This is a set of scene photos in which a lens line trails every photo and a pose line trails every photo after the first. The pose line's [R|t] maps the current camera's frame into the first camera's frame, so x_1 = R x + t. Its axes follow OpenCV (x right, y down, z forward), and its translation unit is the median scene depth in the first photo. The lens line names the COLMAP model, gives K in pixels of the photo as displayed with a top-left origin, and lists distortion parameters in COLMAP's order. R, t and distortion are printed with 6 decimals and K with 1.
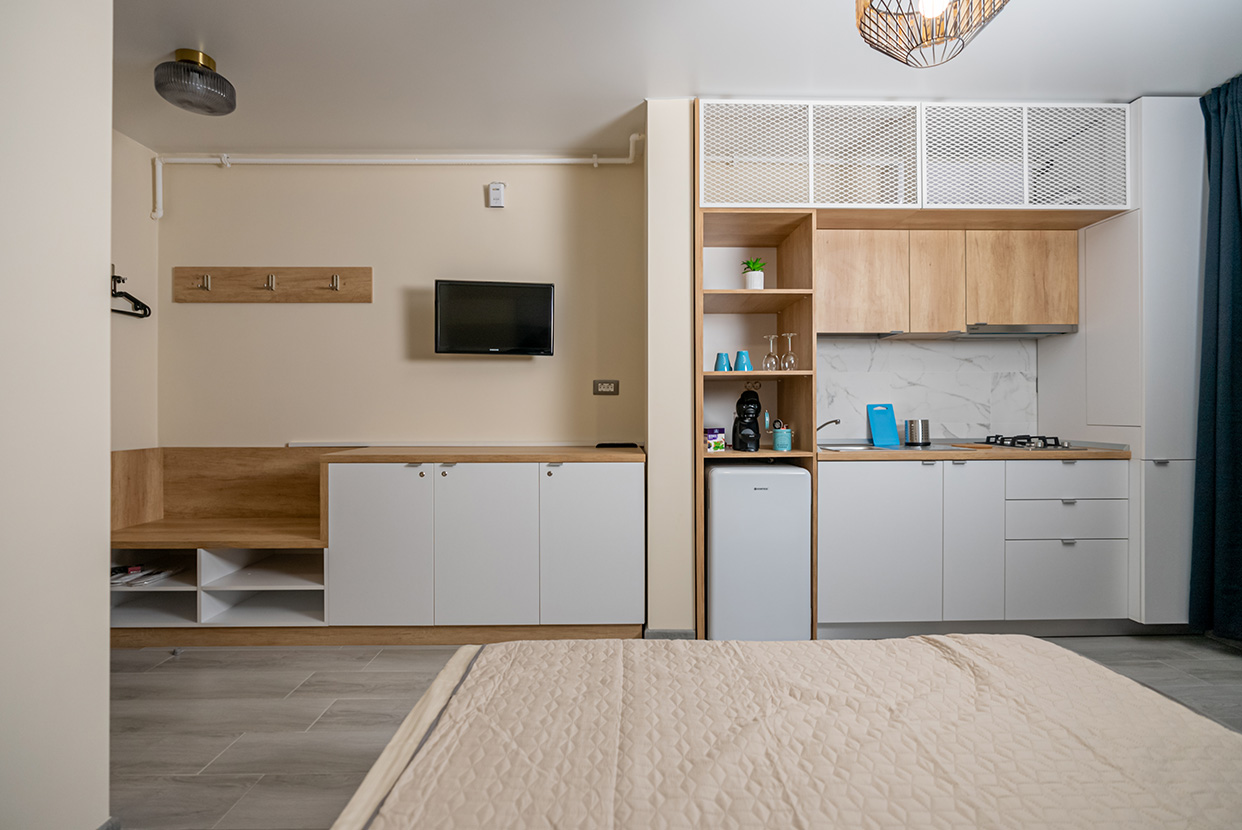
lens RADIAL K [[558.7, 0, 624.8], [0, 558.7, 407.2], [0, 0, 1]] dist [-0.010942, 0.004146]
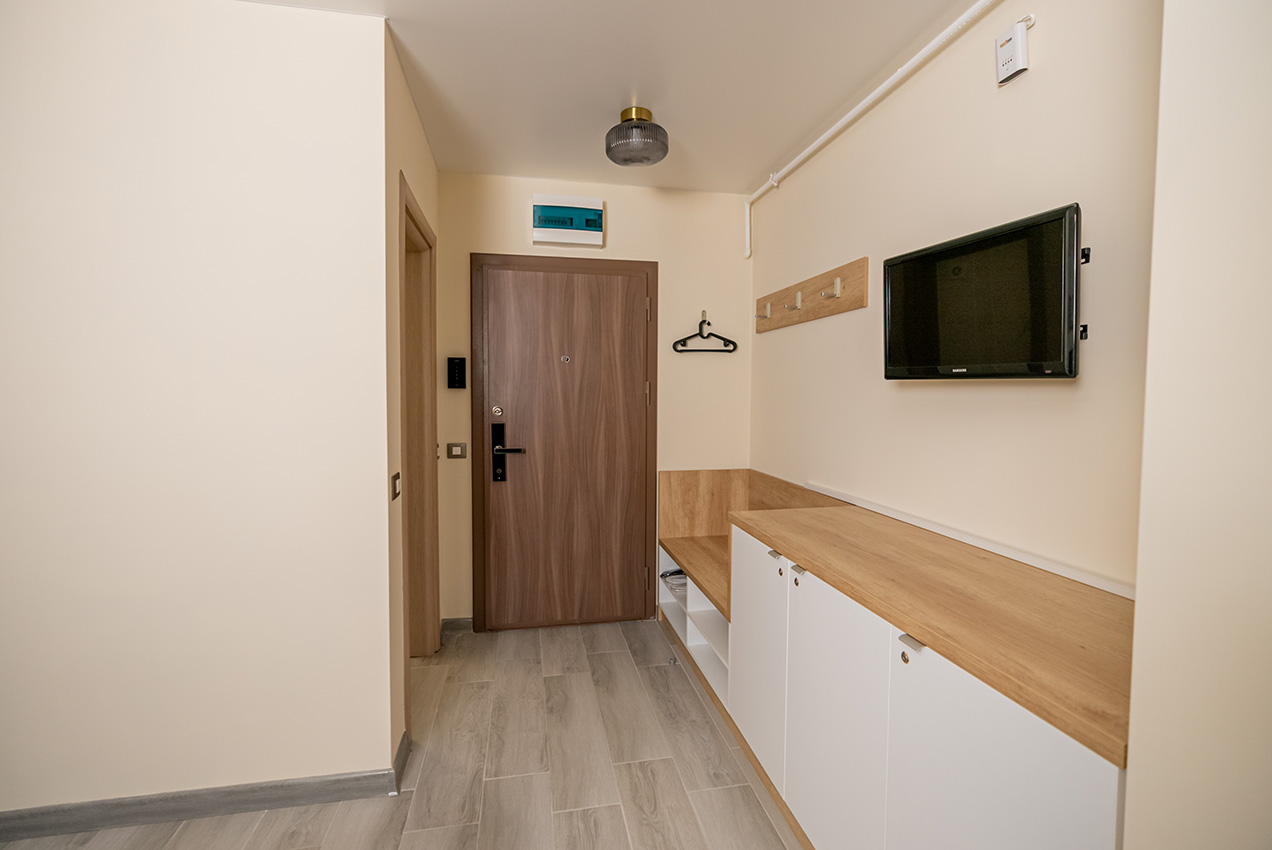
lens RADIAL K [[572.2, 0, 639.9], [0, 572.2, 417.0], [0, 0, 1]] dist [-0.010942, 0.004146]
pose [[0.181610, 0.044217, -0.982376, 0.239840], [-0.002032, 0.999003, 0.044589, -0.084369], [0.983369, -0.006102, 0.181518, 0.626204]]
